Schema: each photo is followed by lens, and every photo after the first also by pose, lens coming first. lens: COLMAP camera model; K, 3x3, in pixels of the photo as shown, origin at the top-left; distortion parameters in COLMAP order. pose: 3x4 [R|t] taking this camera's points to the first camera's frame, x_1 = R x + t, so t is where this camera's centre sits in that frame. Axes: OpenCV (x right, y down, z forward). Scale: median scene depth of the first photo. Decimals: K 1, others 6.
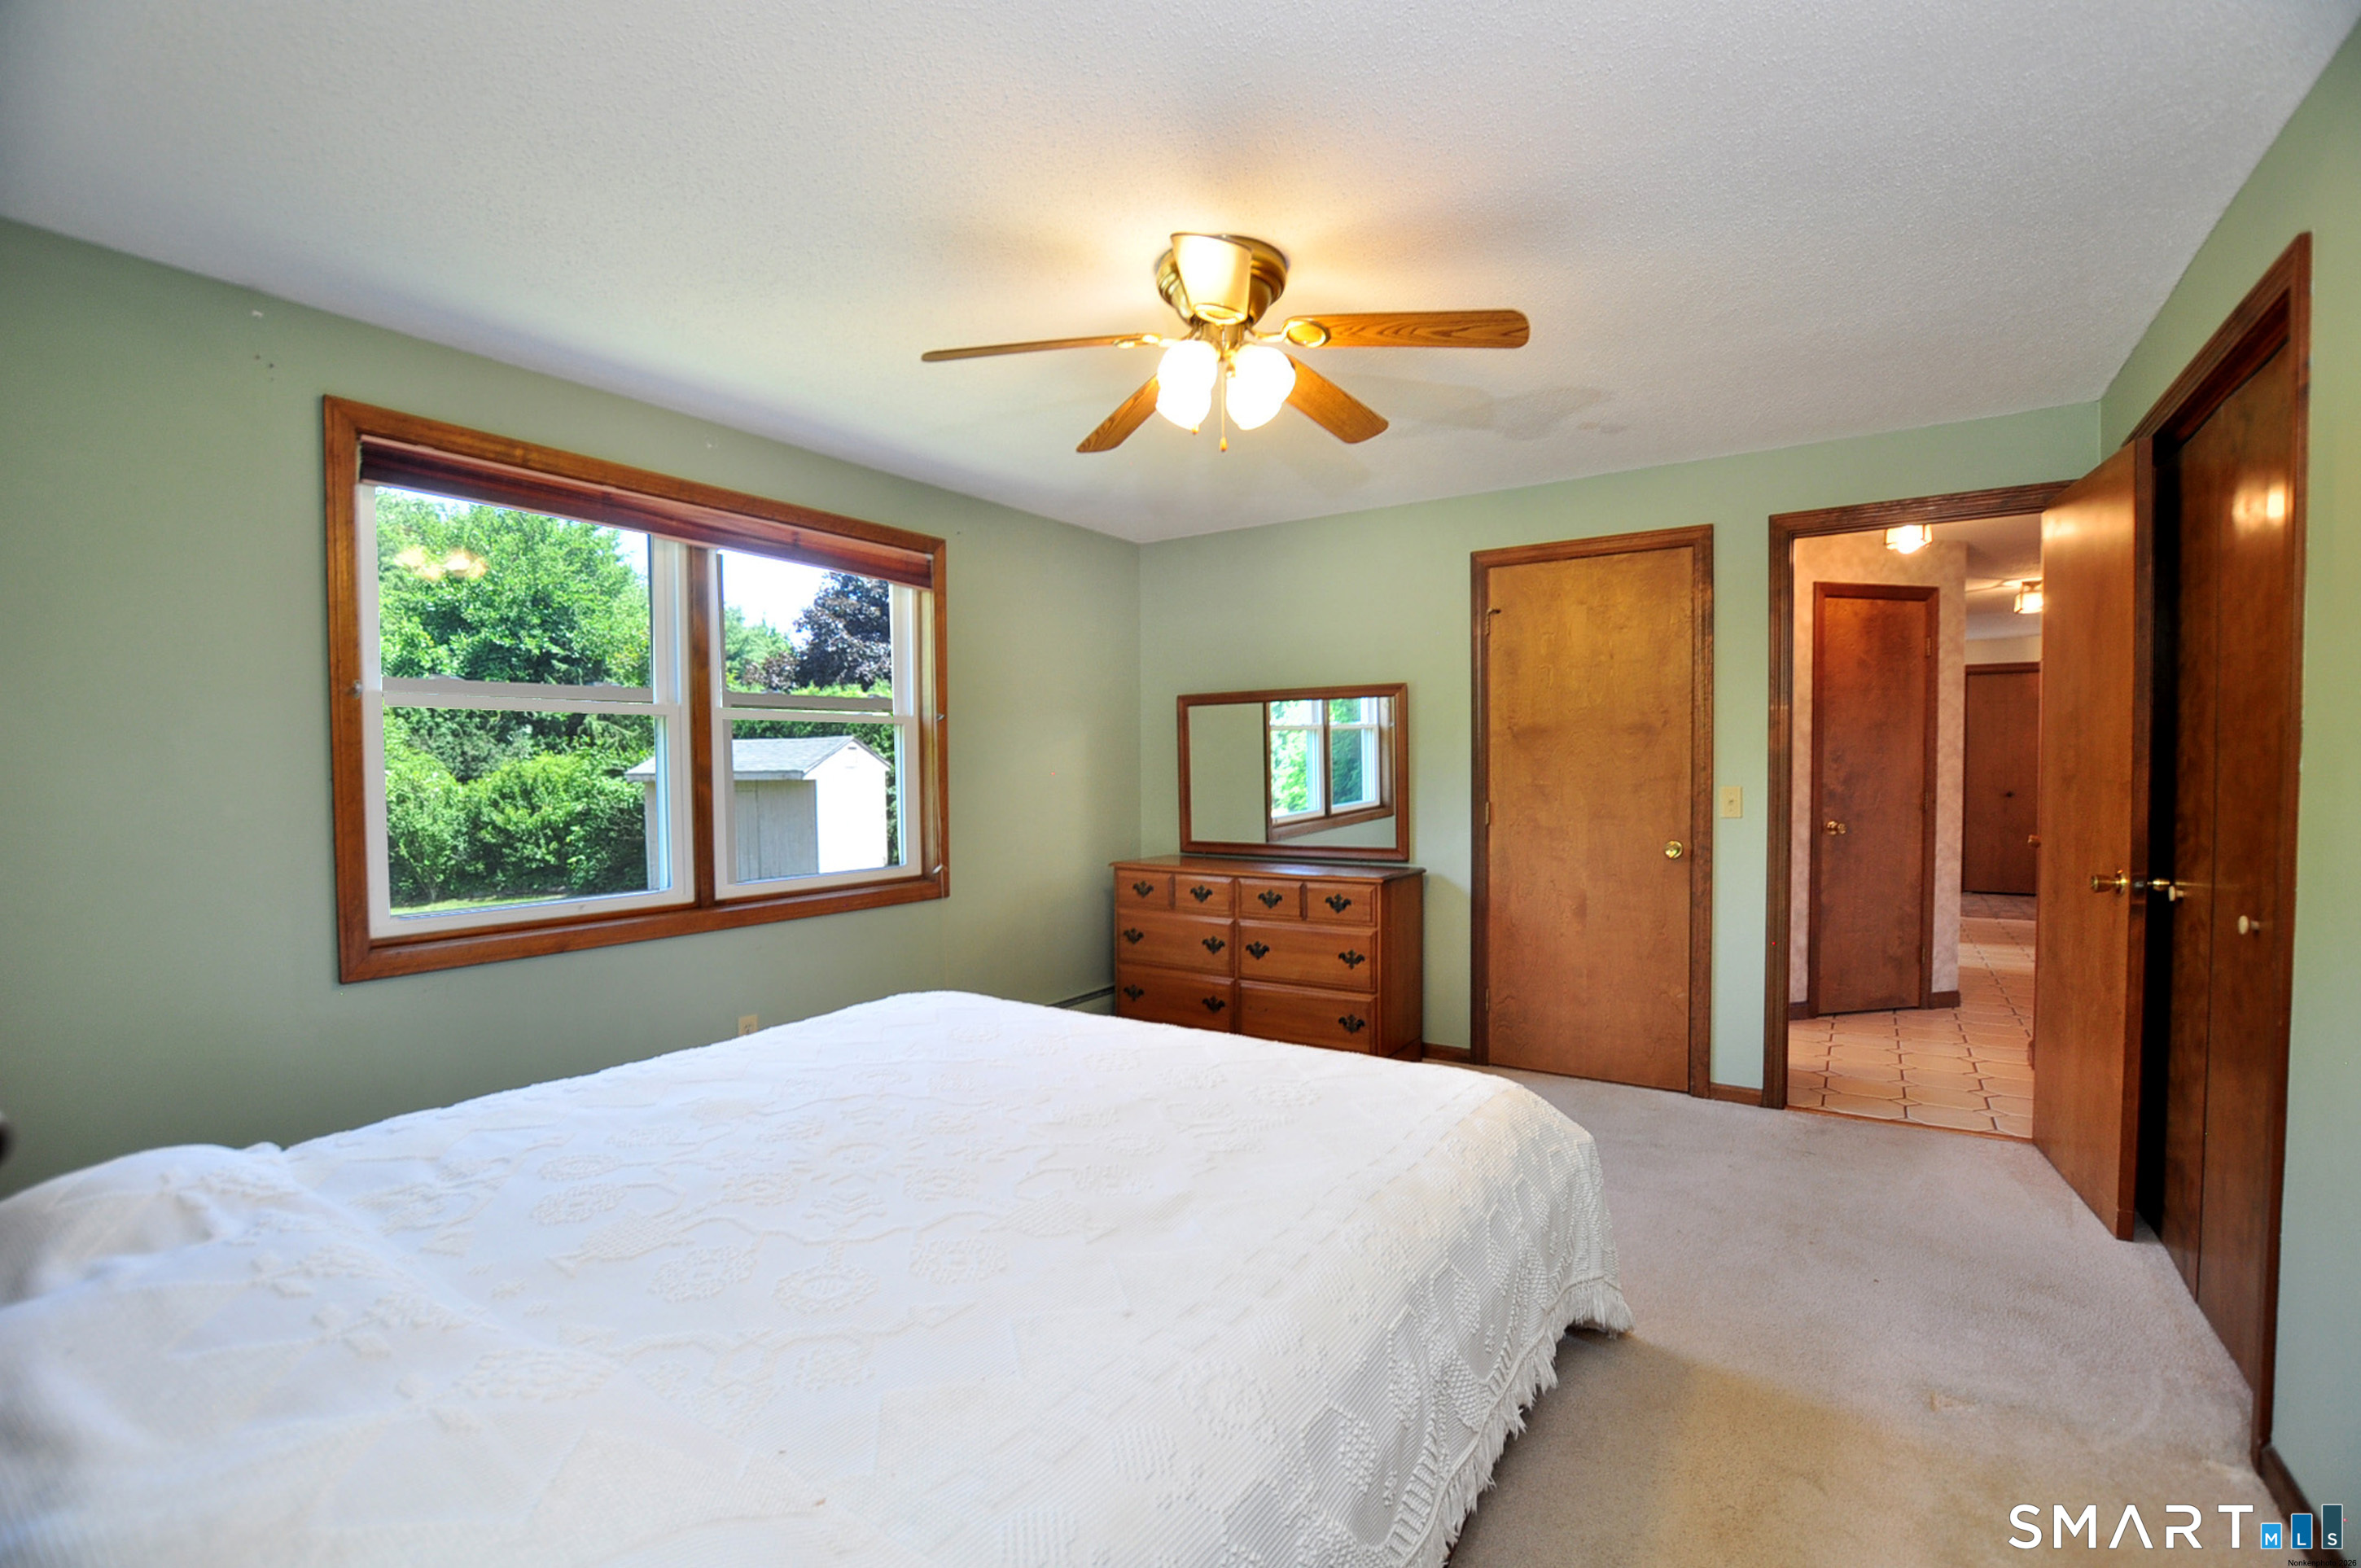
lens RADIAL K [[1030.1, 0, 1195.5], [0, 1030.1, 803.6], [0, 0, 1]] dist [-0.025337, -0.000184]
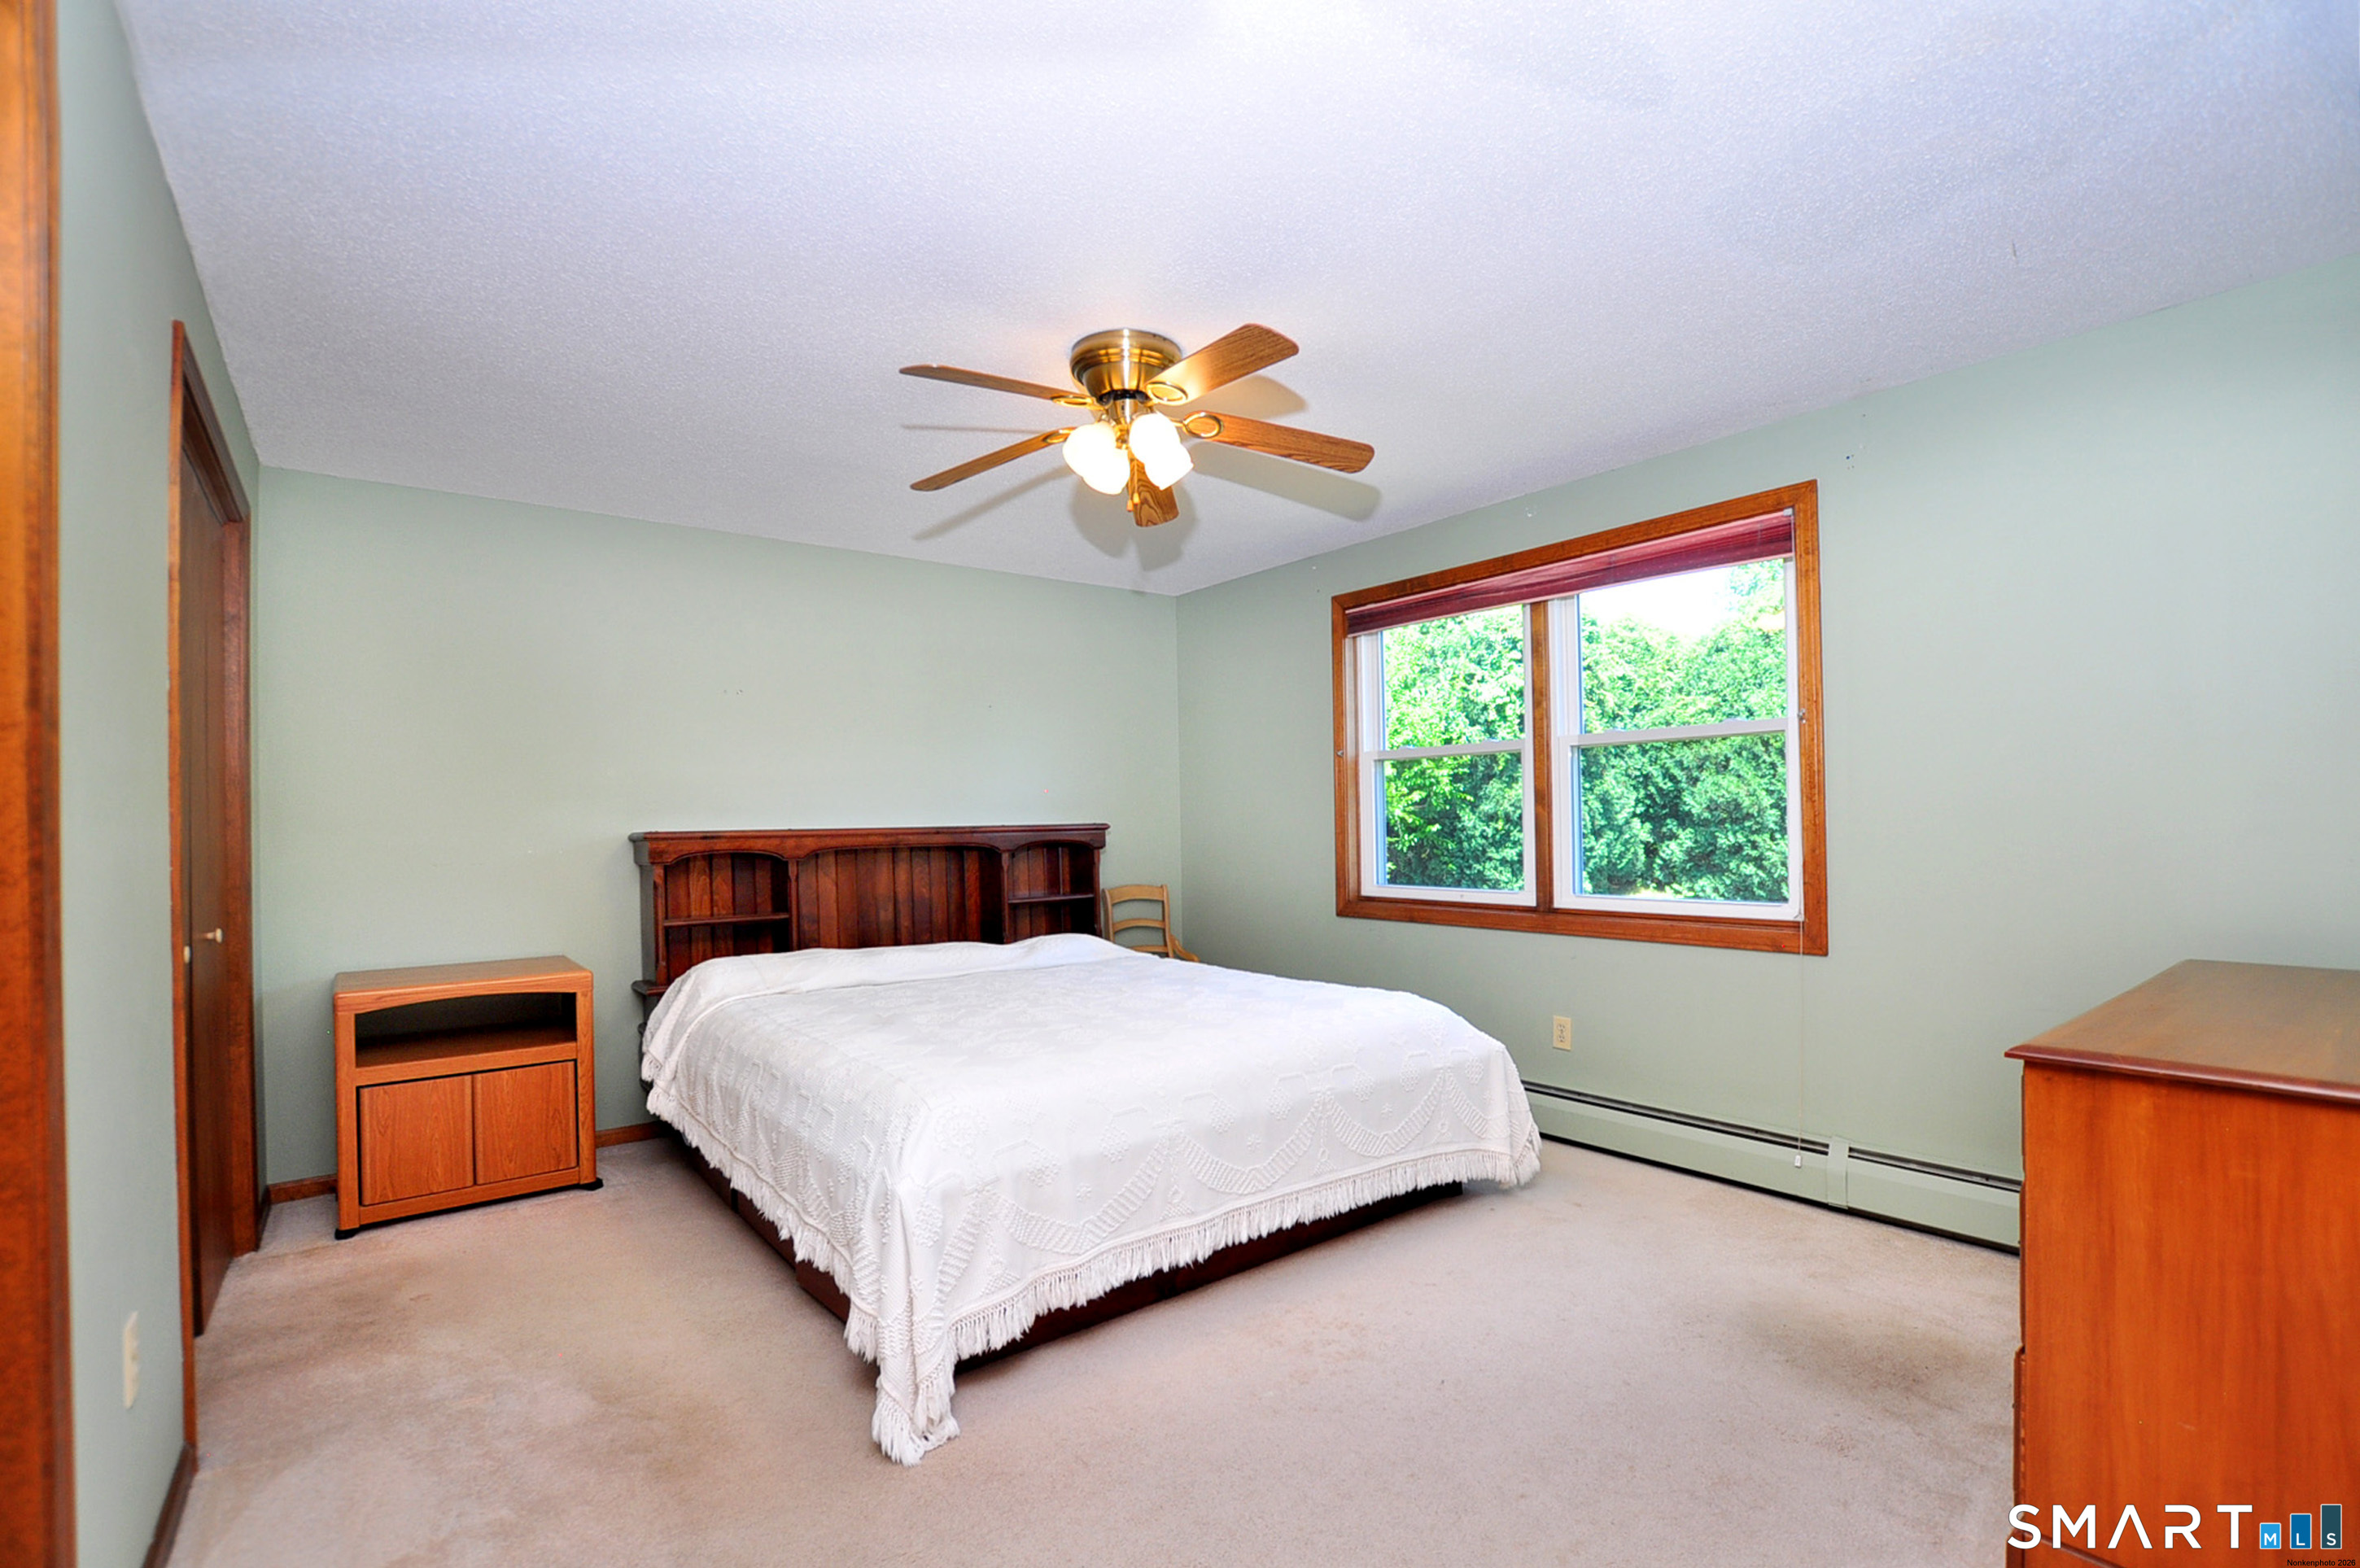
lens RADIAL K [[1029.6, 0, 1195.0], [0, 1029.6, 803.6], [0, 0, 1]] dist [-0.025337, -0.000184]
pose [[-0.300846, -0.002258, -0.953670, 1.036097], [-0.012867, 0.999916, 0.001691, -0.024985], [0.953586, 0.012780, -0.300850, 1.357298]]
